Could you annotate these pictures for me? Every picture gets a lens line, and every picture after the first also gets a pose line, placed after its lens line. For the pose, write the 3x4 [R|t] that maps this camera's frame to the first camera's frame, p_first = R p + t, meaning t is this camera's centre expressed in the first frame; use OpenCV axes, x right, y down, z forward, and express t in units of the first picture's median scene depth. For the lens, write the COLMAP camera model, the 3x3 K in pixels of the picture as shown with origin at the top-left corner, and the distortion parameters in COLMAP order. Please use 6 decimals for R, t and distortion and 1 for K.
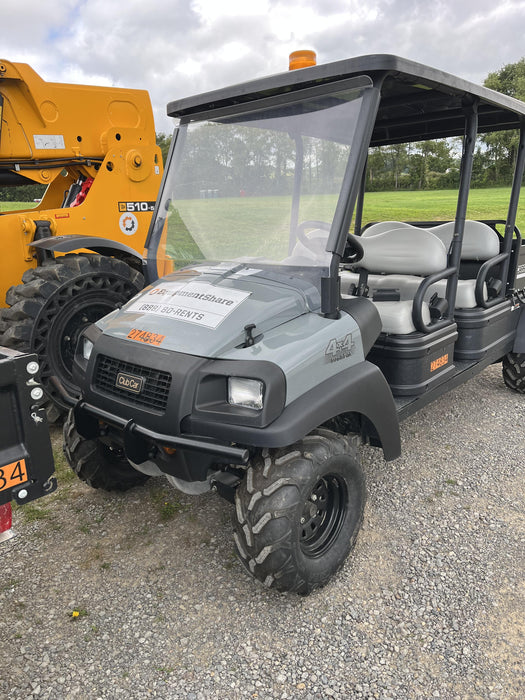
lens RADIAL K [[533.7, 0, 253.6], [0, 533.7, 353.9], [0, 0, 1]] dist [0.000762, -0.003173]
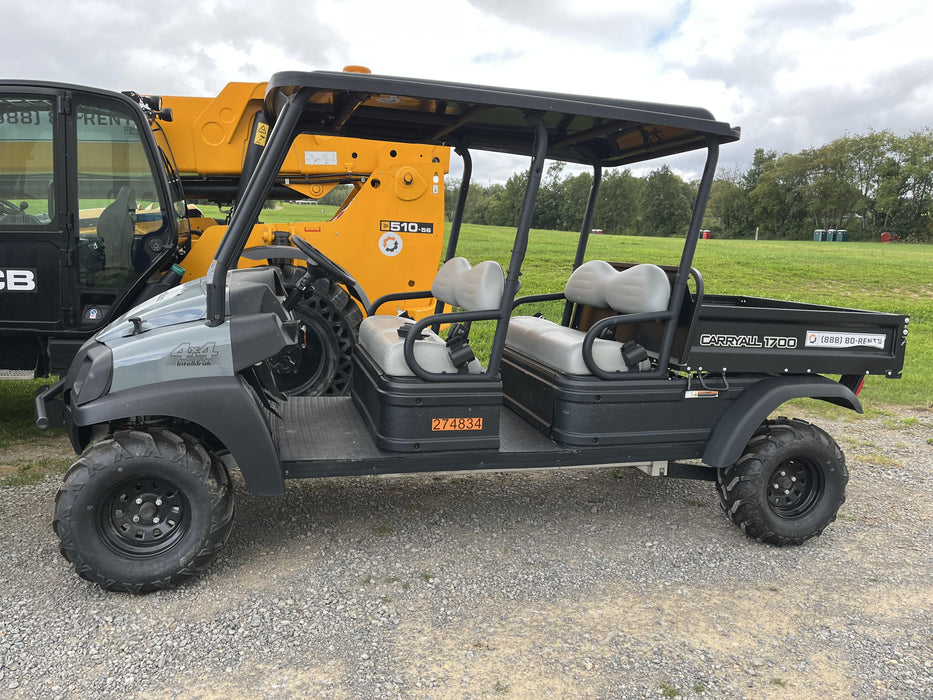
lens RADIAL K [[711.4, 0, 466.5], [0, 711.4, 350.0], [0, 0, 1]] dist [0.000762, -0.003173]
pose [[0.835718, 0.147432, -0.528999, 0.551392], [-0.210149, 0.975824, -0.060034, -0.019513], [0.507359, 0.161340, 0.846496, 0.057186]]
